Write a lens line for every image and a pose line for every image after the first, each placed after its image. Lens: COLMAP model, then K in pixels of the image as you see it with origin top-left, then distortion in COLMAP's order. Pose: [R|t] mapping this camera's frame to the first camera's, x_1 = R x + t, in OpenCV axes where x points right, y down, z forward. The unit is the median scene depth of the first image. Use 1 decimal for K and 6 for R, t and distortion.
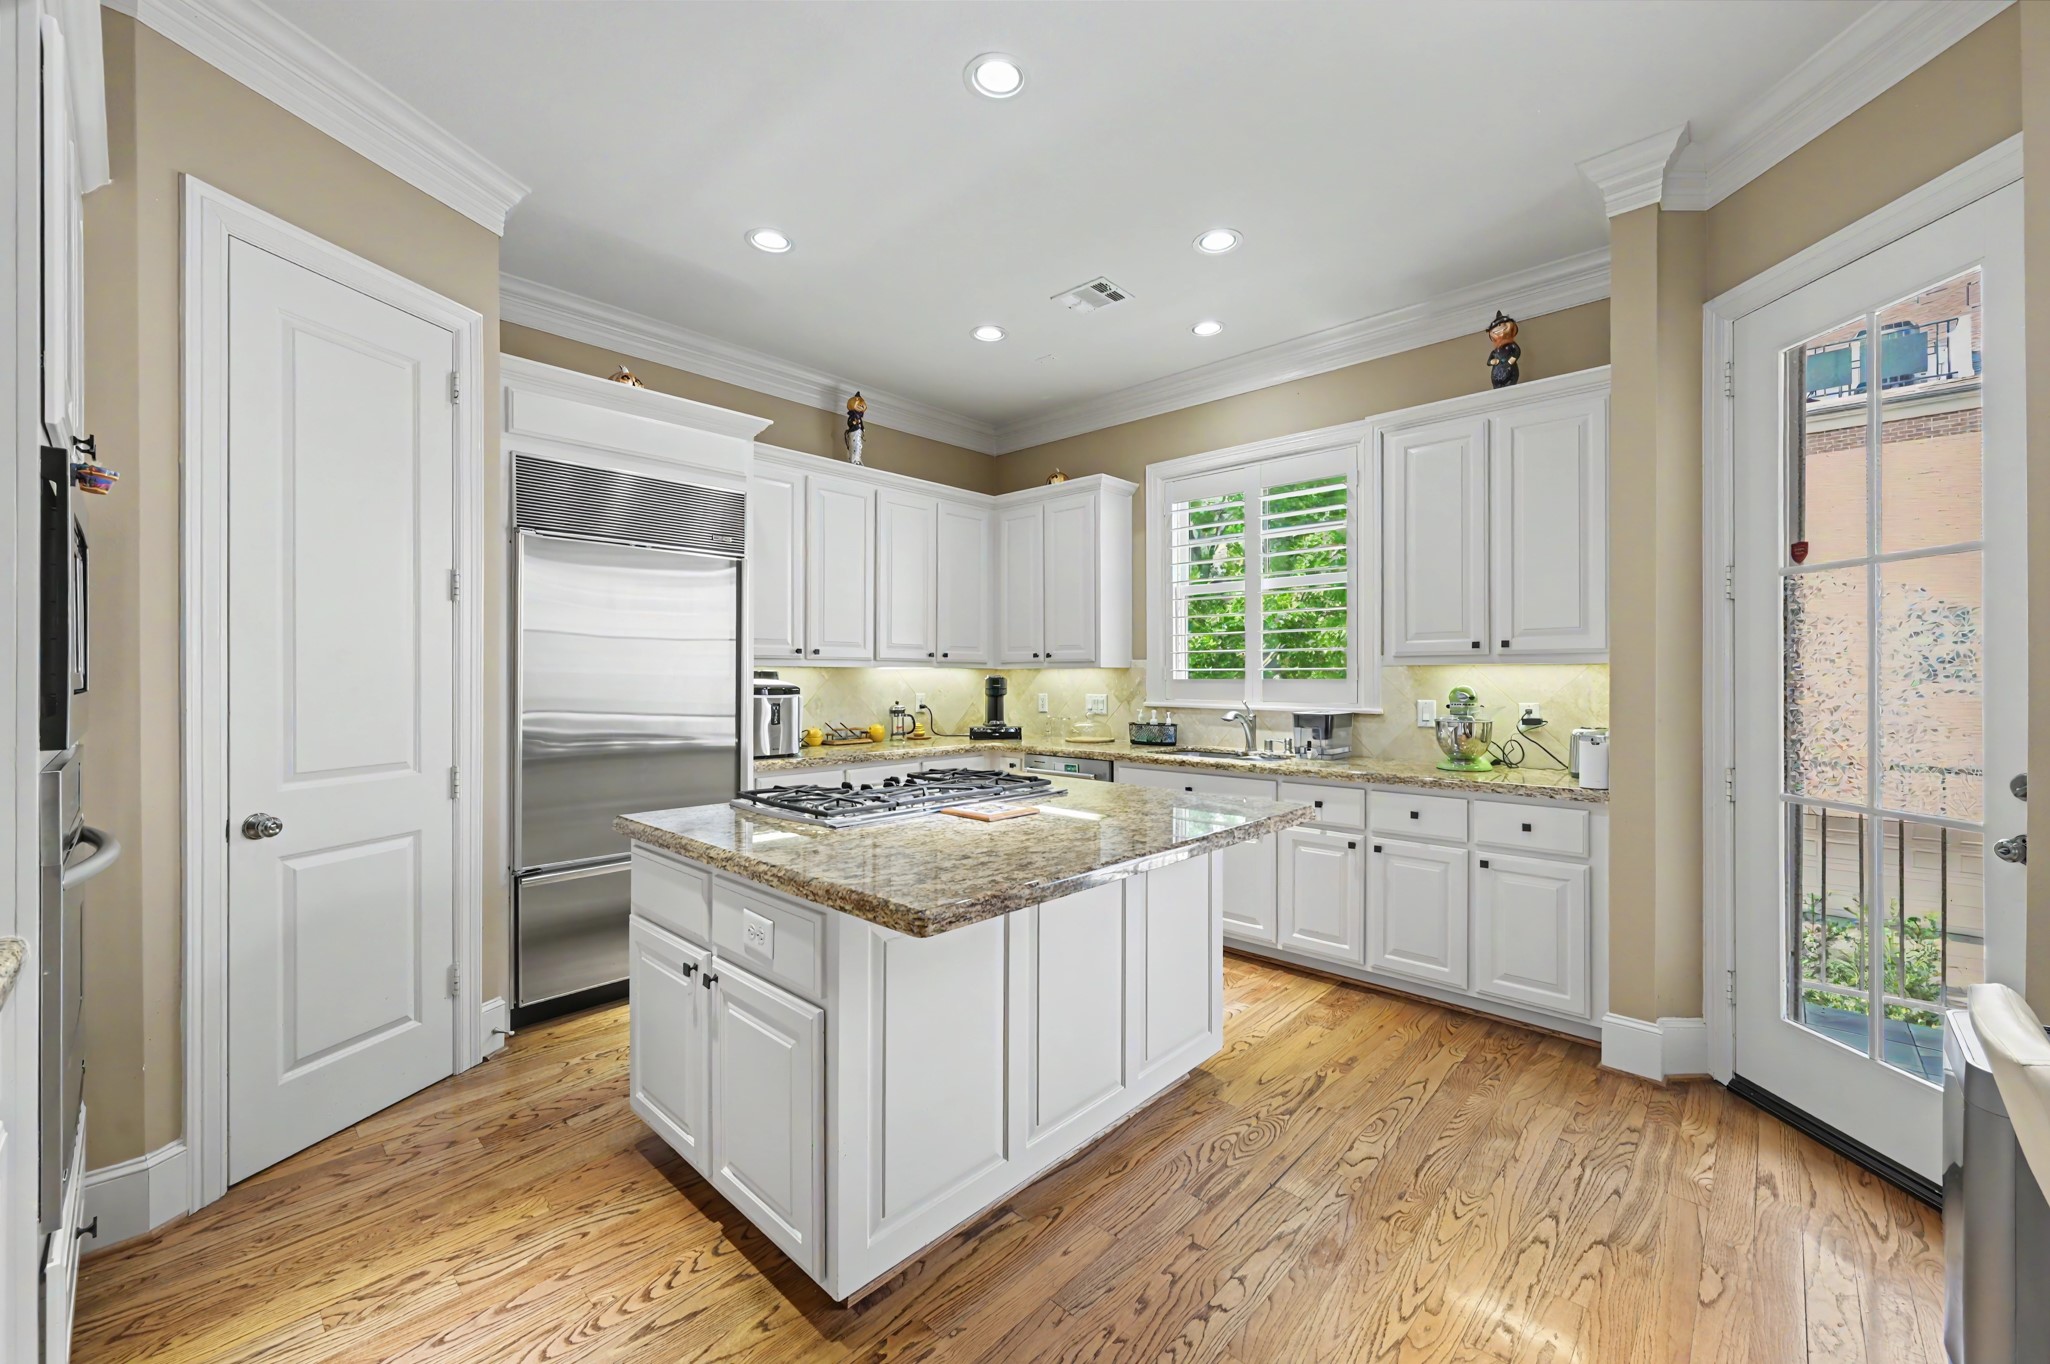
lens RADIAL K [[813.4, 0, 1026.3], [0, 813.4, 674.7], [0, 0, 1]] dist [-0.002485, 0.000938]
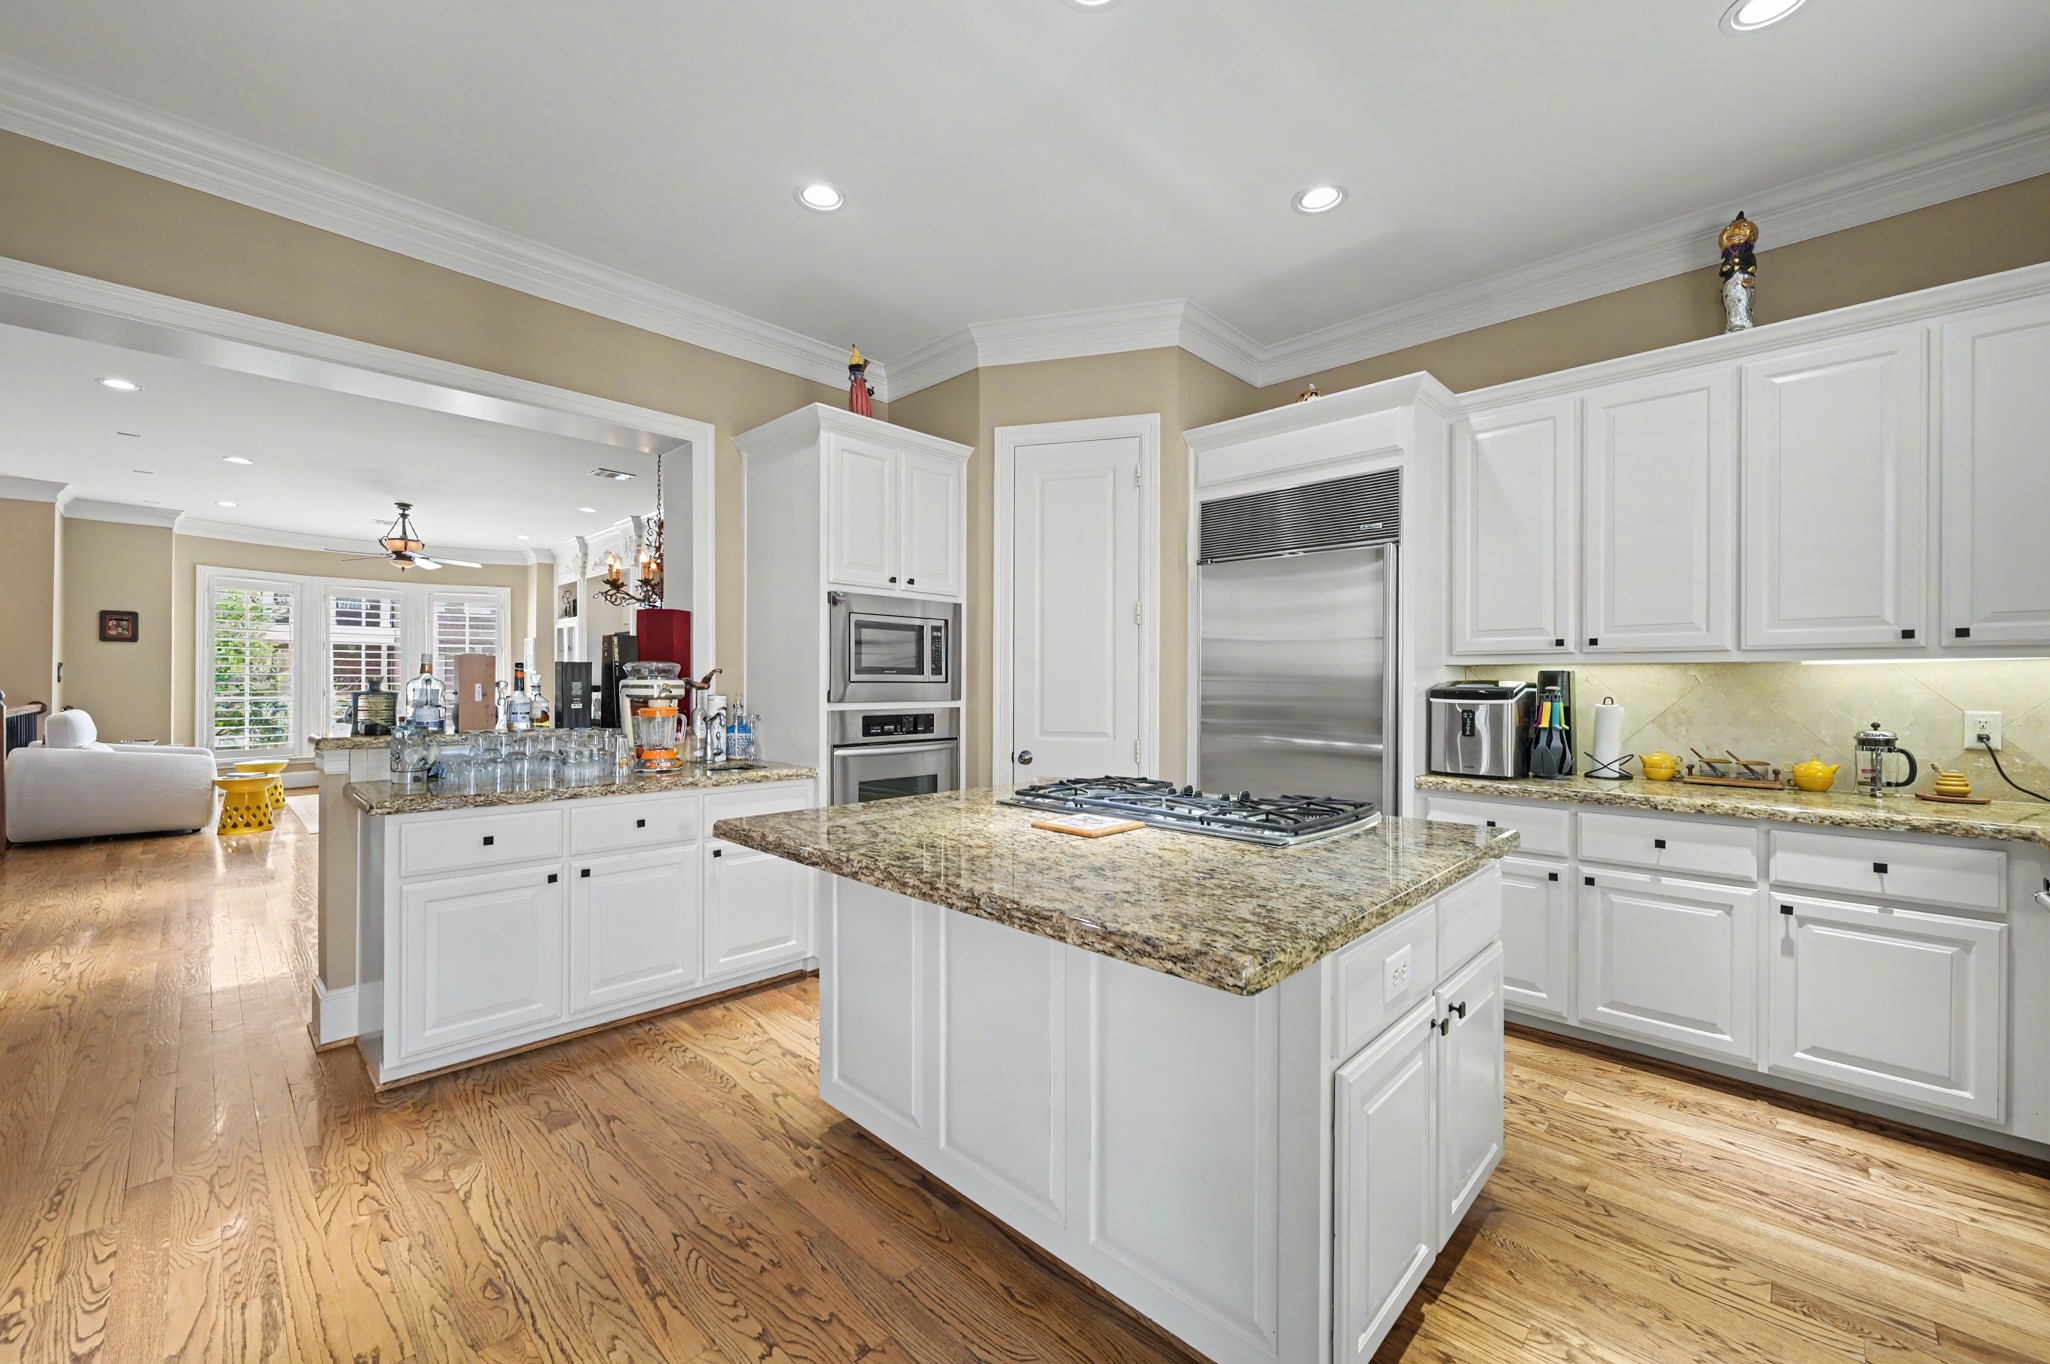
lens RADIAL K [[813.4, 0, 1020.0], [0, 813.4, 684.0], [0, 0, 1]] dist [-0.002485, 0.000938]
pose [[-0.025351, -0.002171, -0.999676, 0.587448], [-0.002780, 0.999994, -0.002101, 0.014327], [0.999675, 0.002726, -0.025357, 0.669733]]
